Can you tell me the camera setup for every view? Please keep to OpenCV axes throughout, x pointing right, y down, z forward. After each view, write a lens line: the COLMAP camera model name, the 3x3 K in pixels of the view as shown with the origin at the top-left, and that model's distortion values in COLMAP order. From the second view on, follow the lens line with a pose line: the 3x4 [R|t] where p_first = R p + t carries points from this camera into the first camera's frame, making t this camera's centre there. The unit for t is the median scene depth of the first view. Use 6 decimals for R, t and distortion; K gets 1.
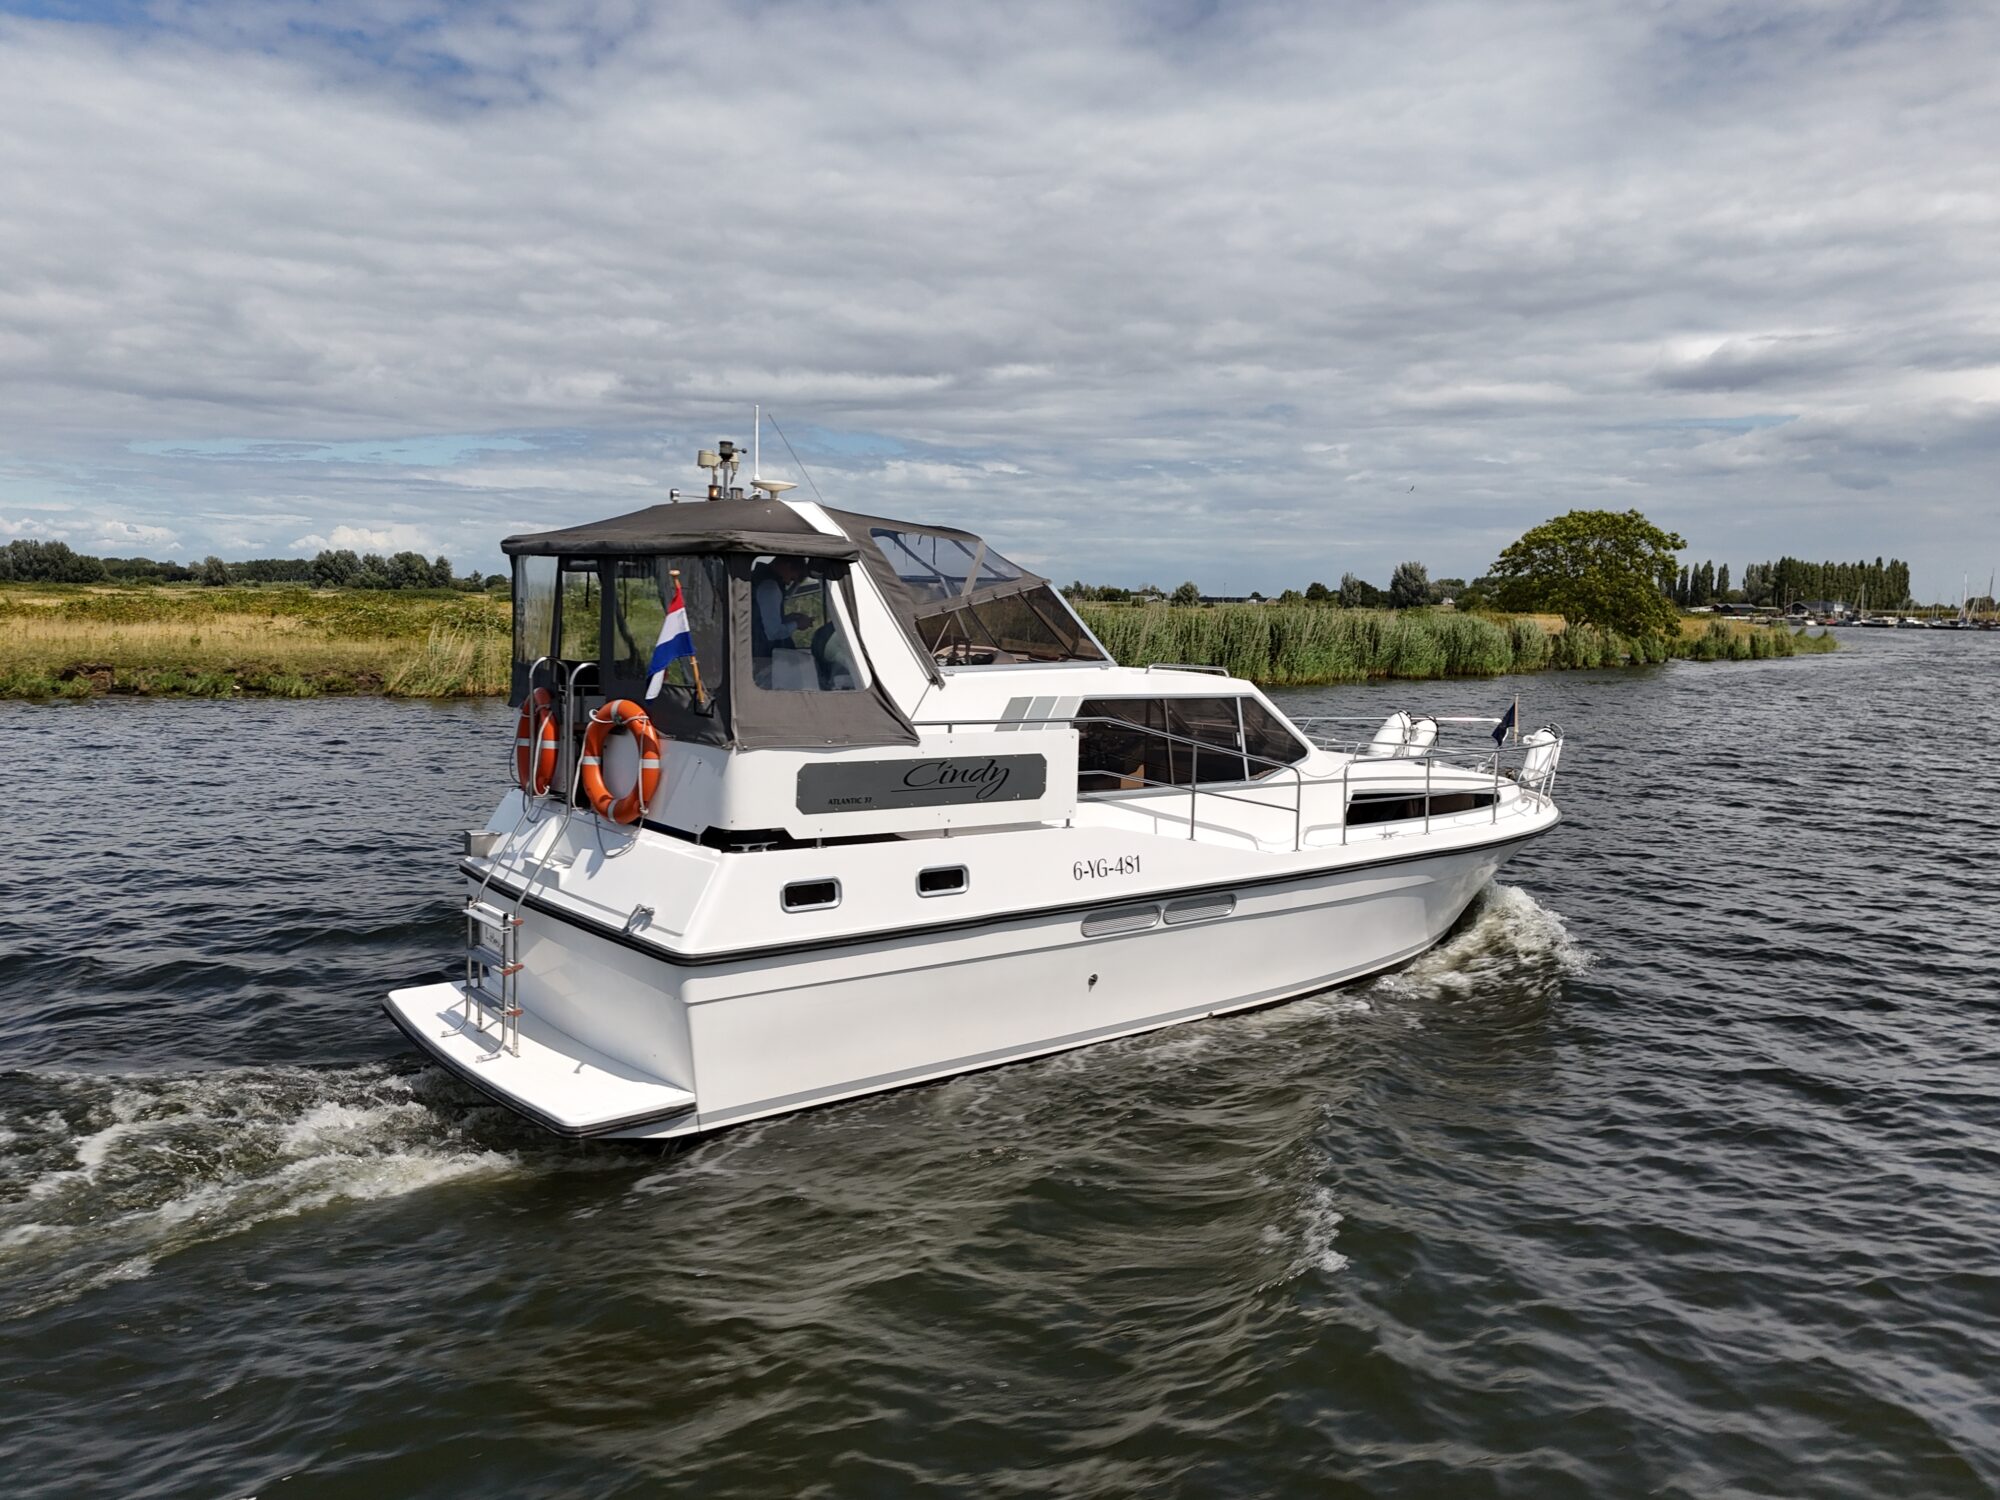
lens RADIAL K [[1533.0, 0, 1010.3], [0, 1533.0, 733.0], [0, 0, 1]] dist [0.066264, -0.056930]
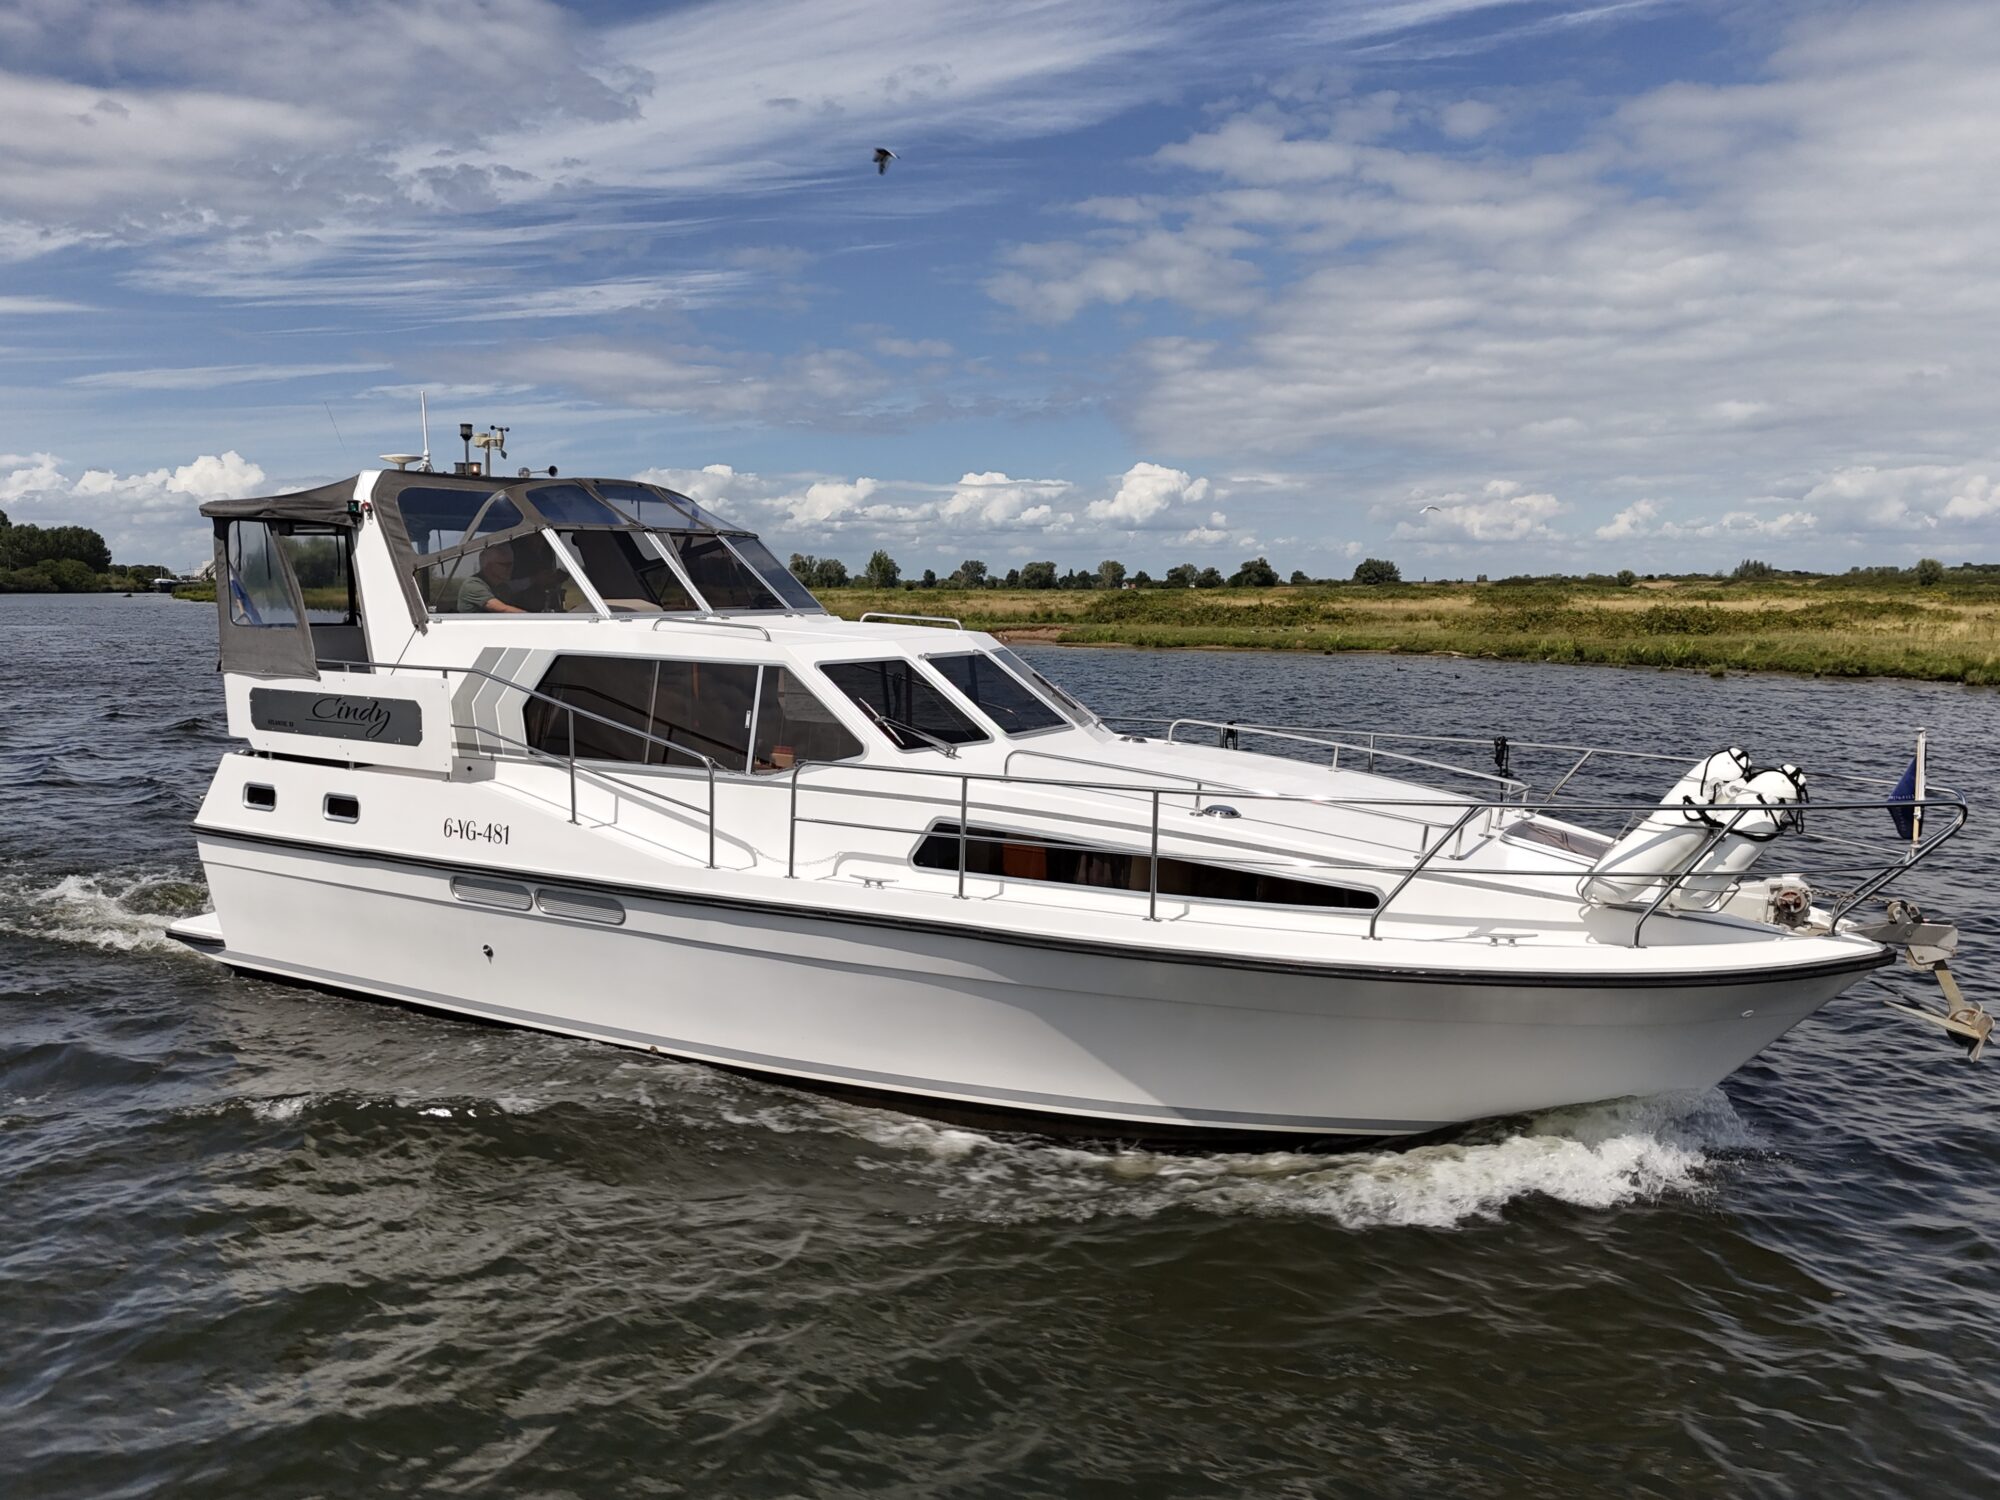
lens RADIAL K [[1533.0, 0, 1009.8], [0, 1533.0, 753.9], [0, 0, 1]] dist [0.066264, -0.056930]
pose [[0.343905, 0.073120, -0.936153, 1.066593], [-0.082103, 0.995487, 0.047594, -0.030506], [0.935408, 0.060493, 0.348356, 0.991910]]
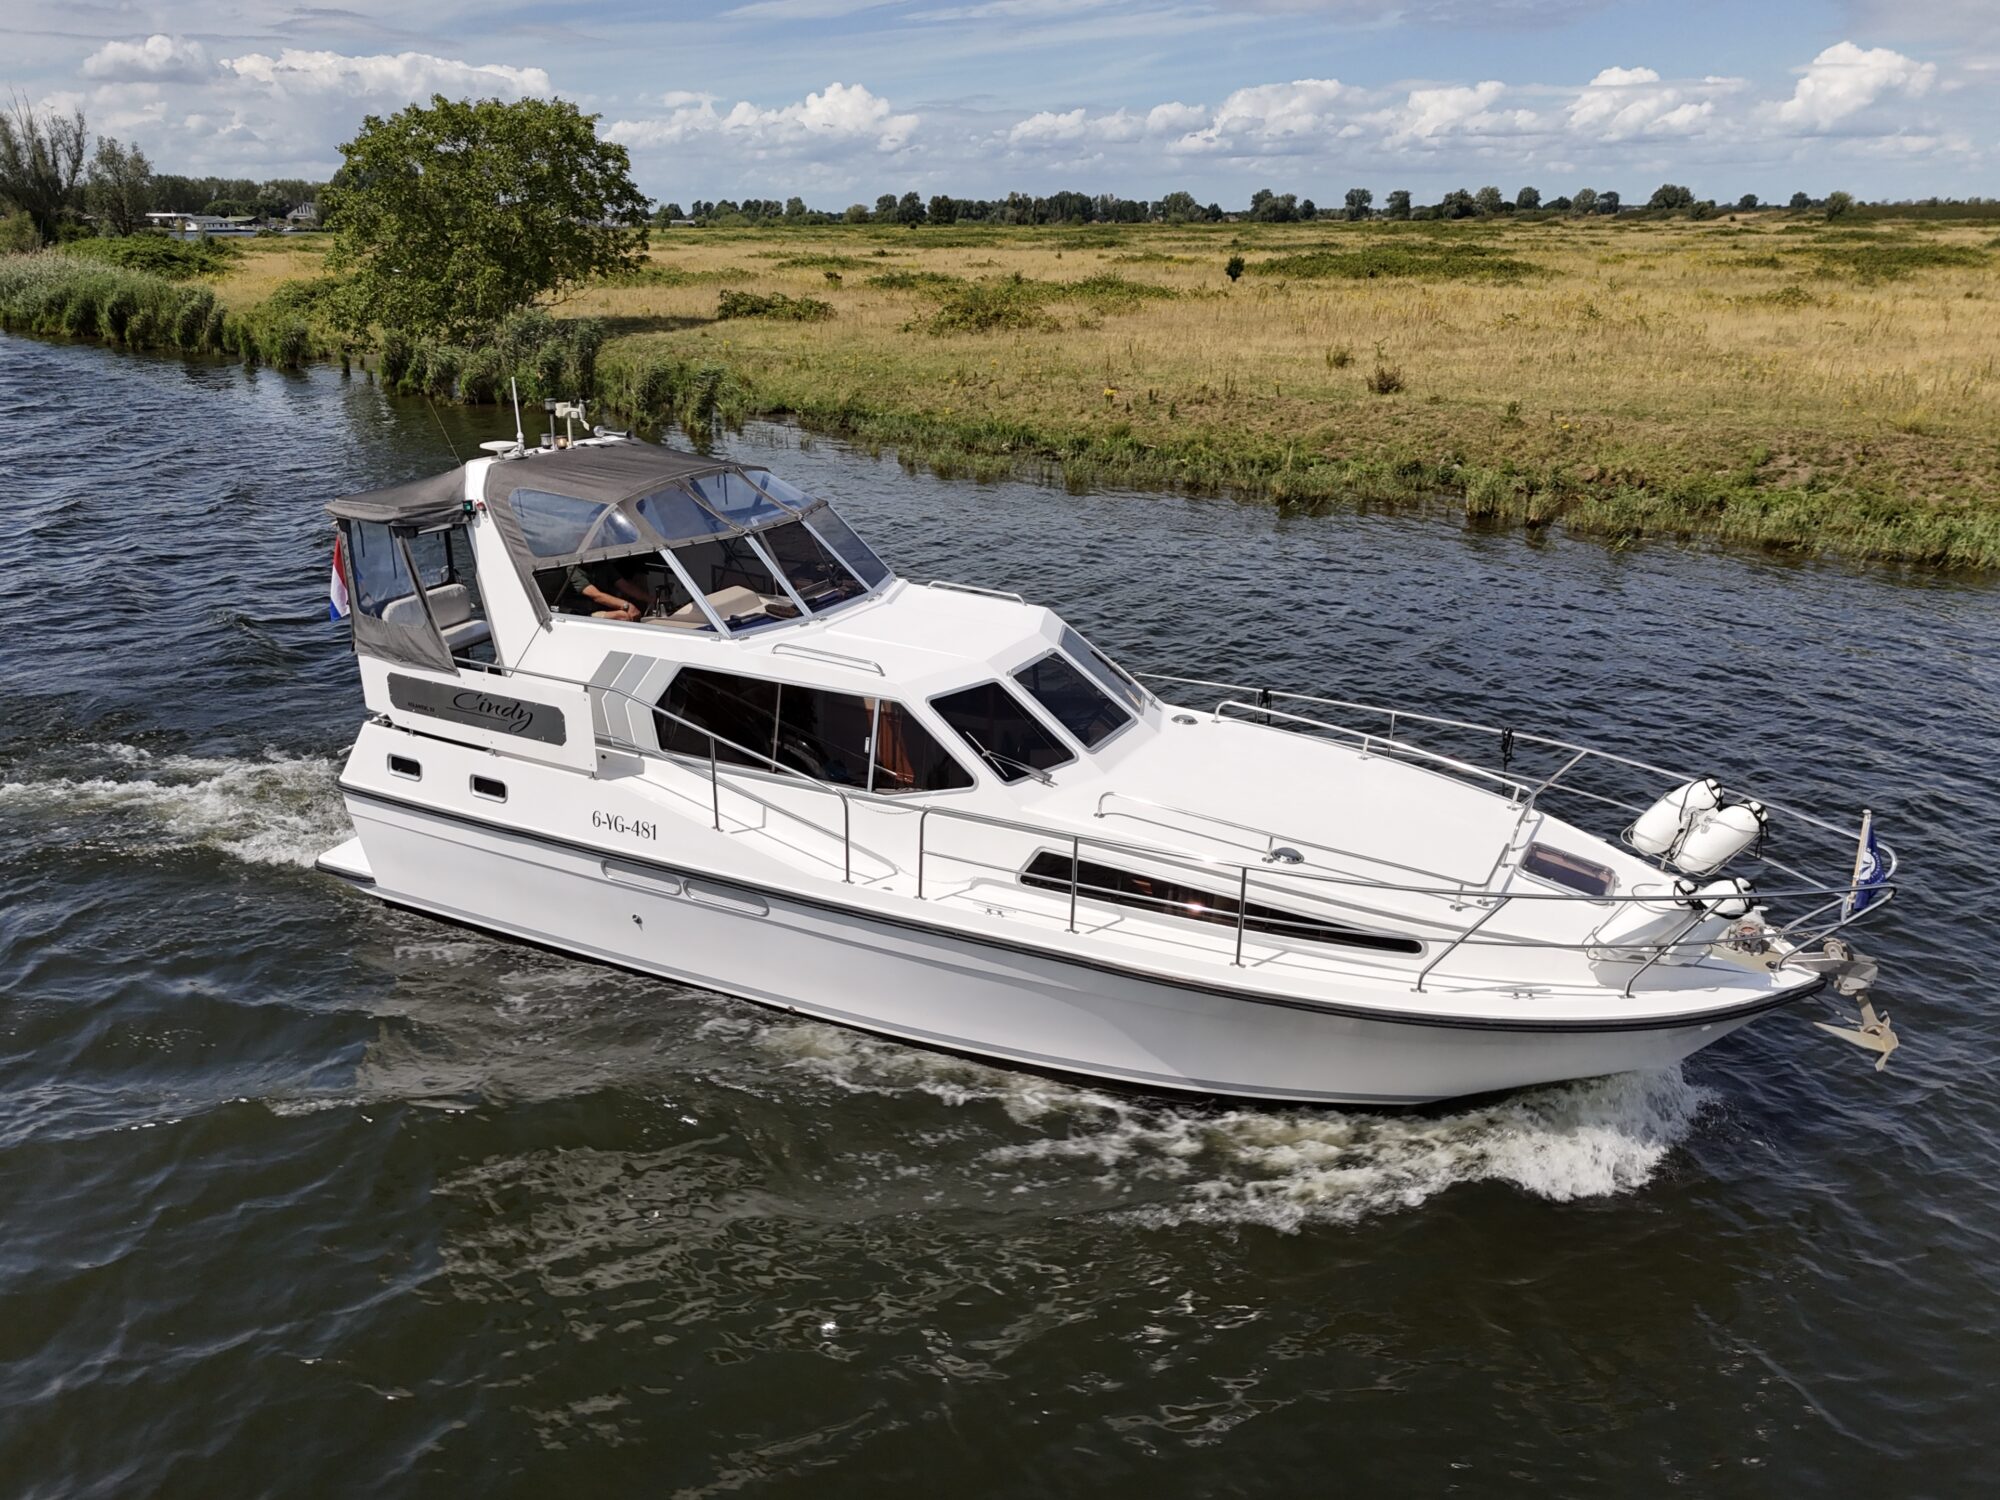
lens RADIAL K [[1533.0, 0, 990.1], [0, 1533.0, 748.6], [0, 0, 1]] dist [0.066264, -0.056930]
pose [[0.381767, 0.270324, -0.883843, 1.117652], [-0.074993, 0.962180, 0.261890, -0.269785], [0.921211, -0.033699, 0.387601, 0.836220]]
